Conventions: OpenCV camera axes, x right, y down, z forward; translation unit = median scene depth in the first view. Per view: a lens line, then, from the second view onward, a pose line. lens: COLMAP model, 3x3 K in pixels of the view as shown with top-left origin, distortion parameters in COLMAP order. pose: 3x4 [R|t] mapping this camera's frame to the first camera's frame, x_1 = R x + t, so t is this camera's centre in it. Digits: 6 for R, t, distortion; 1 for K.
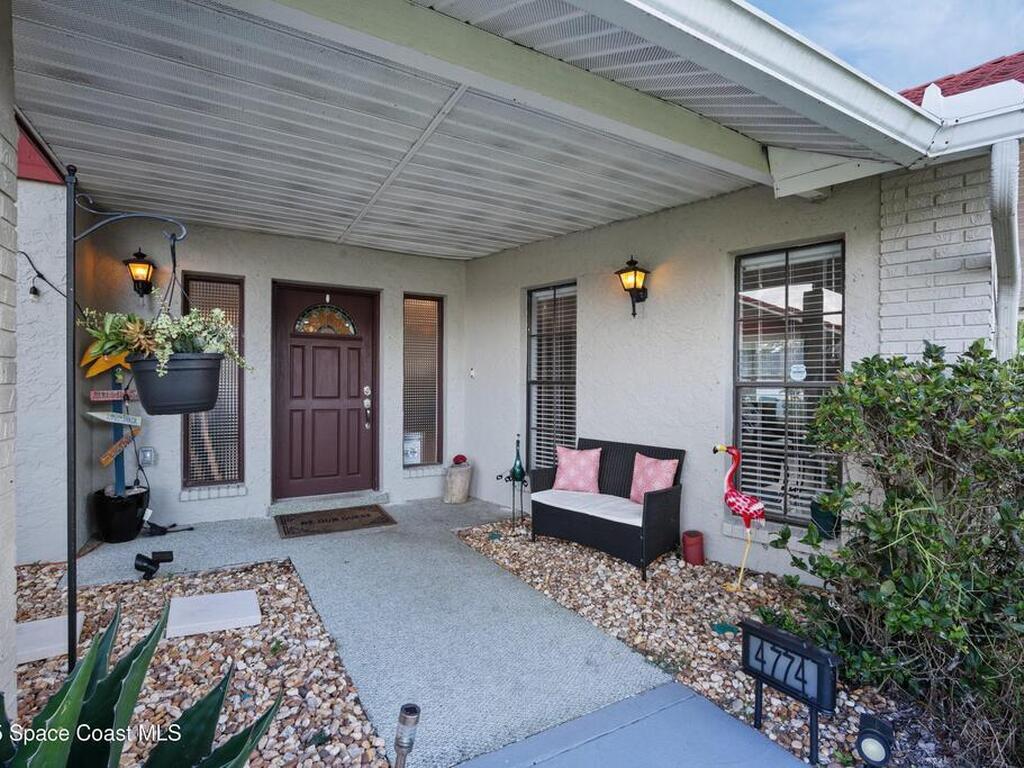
lens RADIAL K [[503.6, 0, 512.0], [0, 503.6, 384.0], [0, 0, 1]] dist [-0.007840, 0.000314]
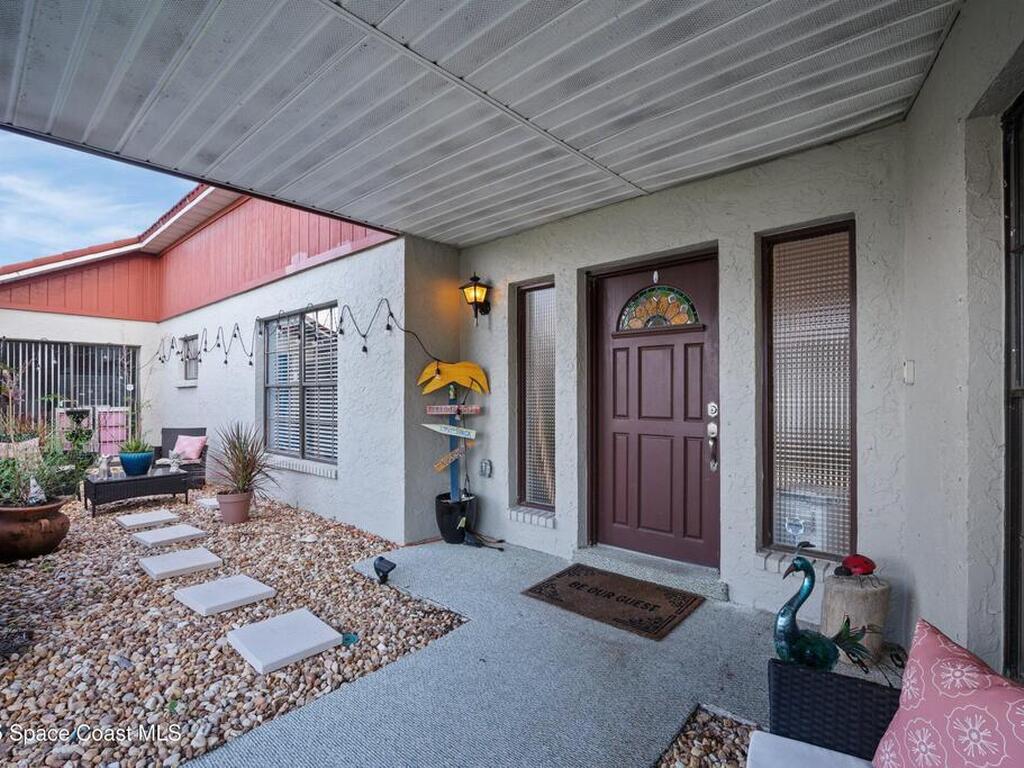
lens RADIAL K [[507.7, 0, 509.3], [0, 507.7, 395.8], [0, 0, 1]] dist [-0.004127, -0.000429]
pose [[0.301961, -0.005238, -0.953306, 0.308203], [0.005742, 0.999977, -0.003675, -0.003472], [0.953303, -0.004364, 0.301984, 0.738250]]
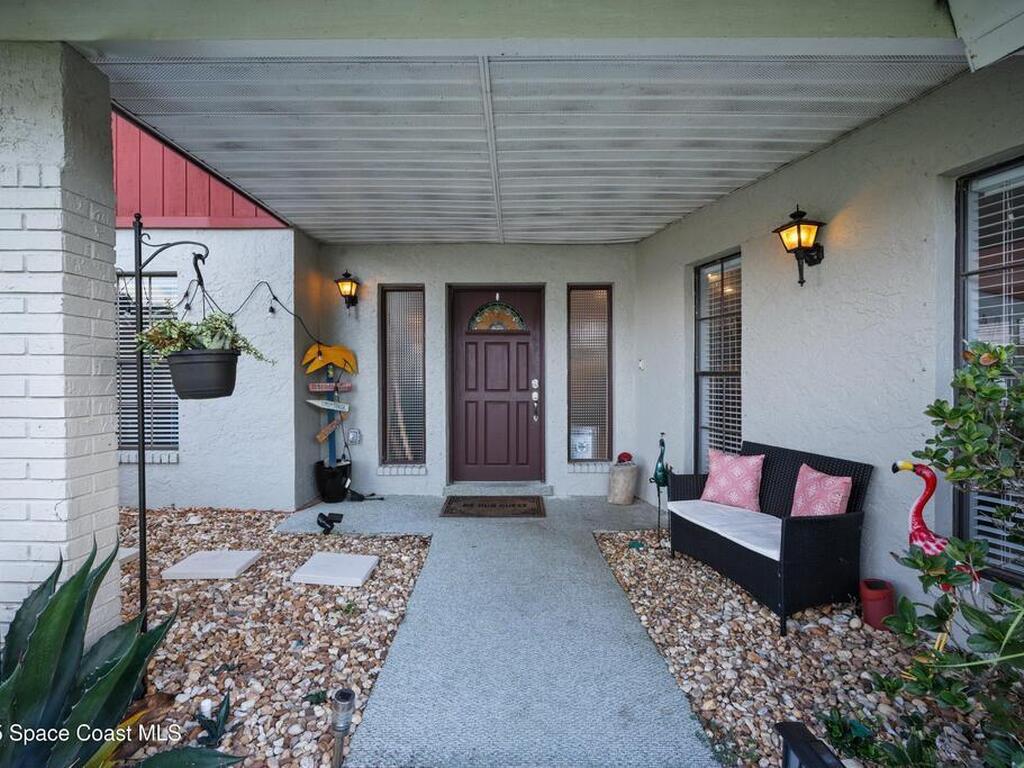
lens RADIAL K [[504.0, 0, 511.1], [0, 504.0, 380.7], [0, 0, 1]] dist [-0.006183, 0.000110]
pose [[0.864912, -0.004751, -0.501902, 0.237991], [0.006278, 0.999979, 0.001353, 0.006923], [0.501885, -0.004321, 0.864924, 0.118192]]
